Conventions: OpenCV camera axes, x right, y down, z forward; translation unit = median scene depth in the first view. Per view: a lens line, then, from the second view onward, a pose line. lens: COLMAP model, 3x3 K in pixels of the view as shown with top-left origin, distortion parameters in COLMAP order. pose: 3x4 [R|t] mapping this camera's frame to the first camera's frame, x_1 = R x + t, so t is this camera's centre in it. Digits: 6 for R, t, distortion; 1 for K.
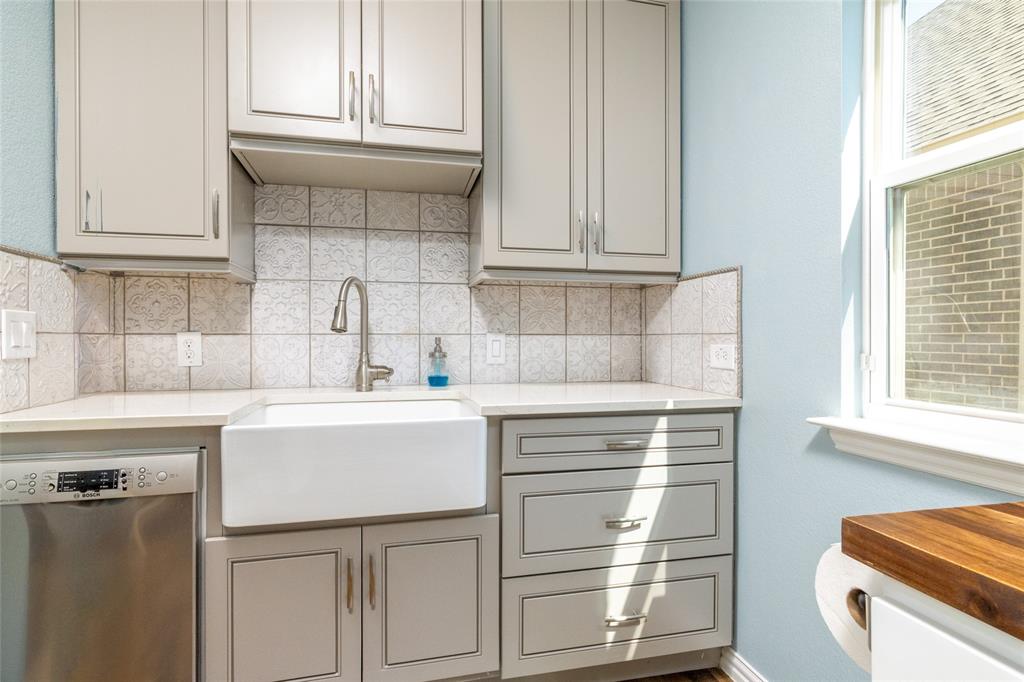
lens RADIAL K [[508.1, 0, 509.8], [0, 508.1, 339.5], [0, 0, 1]] dist [0.000248, -0.000077]
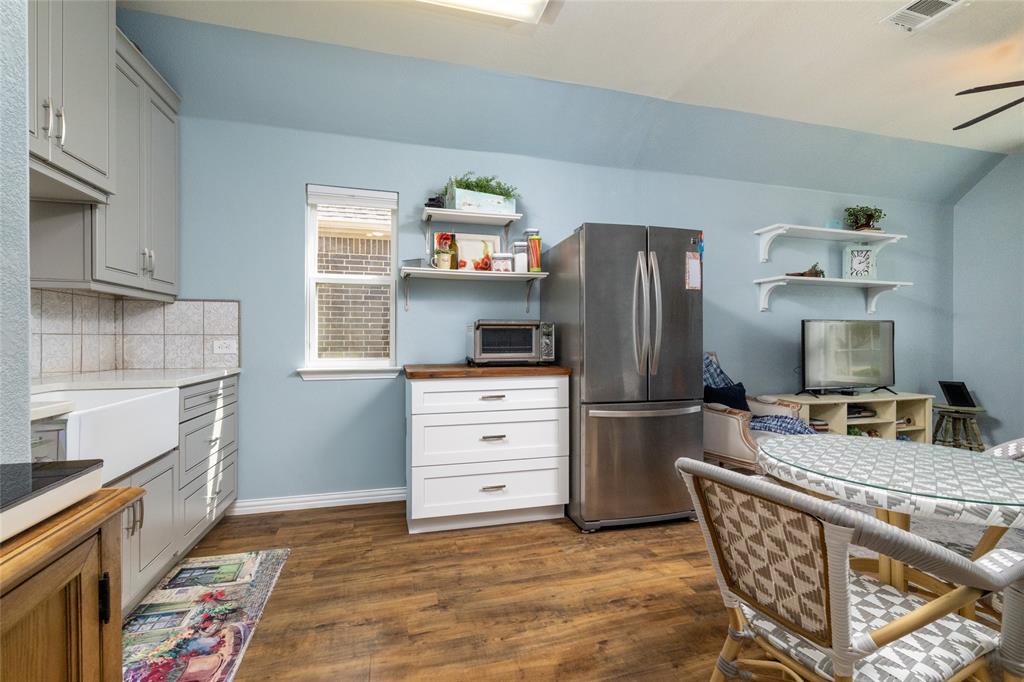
lens RADIAL K [[453.4, 0, 514.6], [0, 453.4, 337.1], [0, 0, 1]] dist [0.001551, 0.000016]
pose [[-0.033447, -0.000138, 0.999440, -1.192180], [-0.000277, 1.000000, 0.000129, -0.003676], [-0.999440, -0.000273, -0.033447, 0.005899]]
